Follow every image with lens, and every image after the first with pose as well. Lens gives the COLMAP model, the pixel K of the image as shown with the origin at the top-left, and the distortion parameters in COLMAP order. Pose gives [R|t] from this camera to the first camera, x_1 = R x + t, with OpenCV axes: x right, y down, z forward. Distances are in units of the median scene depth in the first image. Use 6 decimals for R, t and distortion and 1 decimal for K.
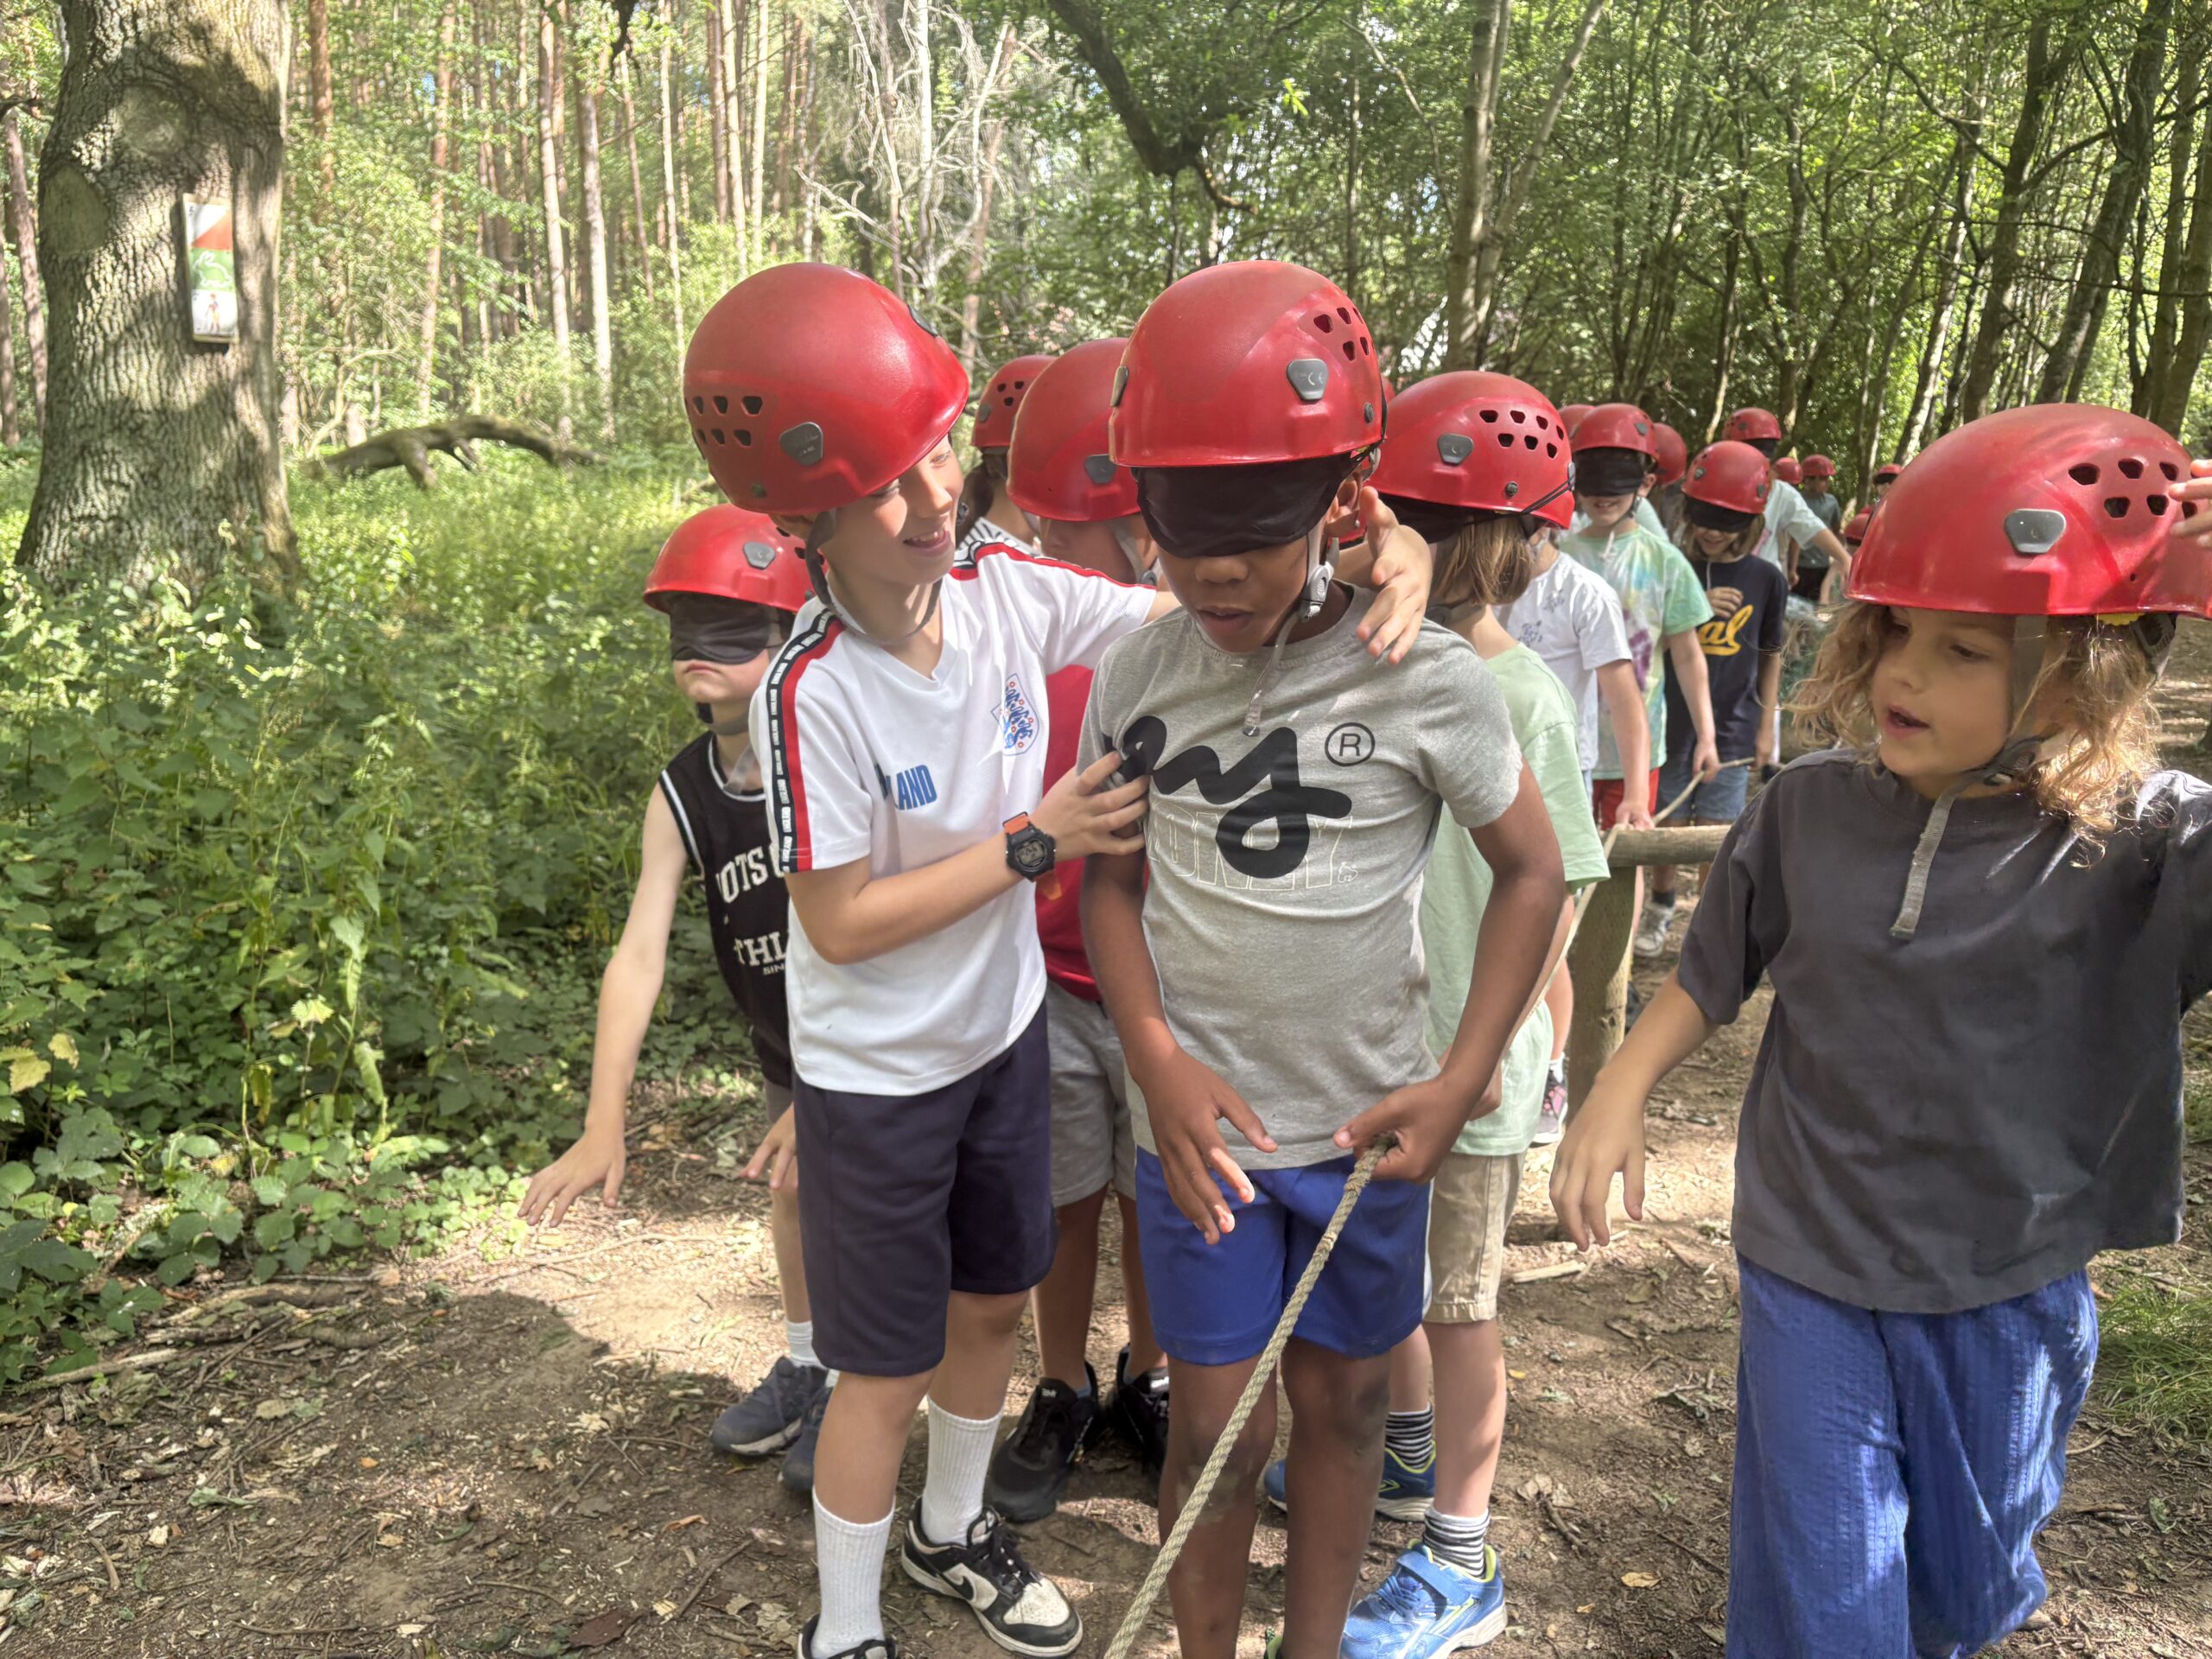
lens RADIAL K [[1680.8, 0, 1102.0], [0, 1680.8, 830.6], [0, 0, 1]] dist [-0.004835, -0.007077]
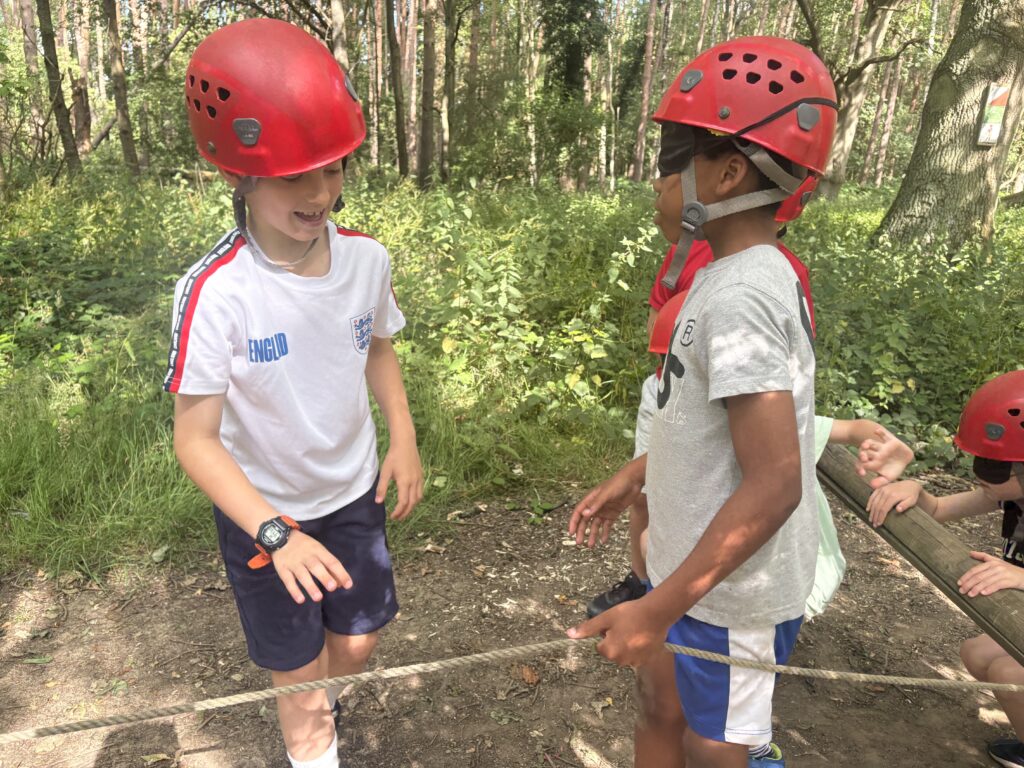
lens RADIAL K [[778.1, 0, 510.4], [0, 778.1, 379.2], [0, 0, 1]] dist [-0.004835, -0.007077]
pose [[0.565912, 0.241872, -0.788189, 0.027172], [-0.229720, 0.964399, 0.131009, 0.033995], [0.791816, 0.106923, 0.601328, -0.143917]]
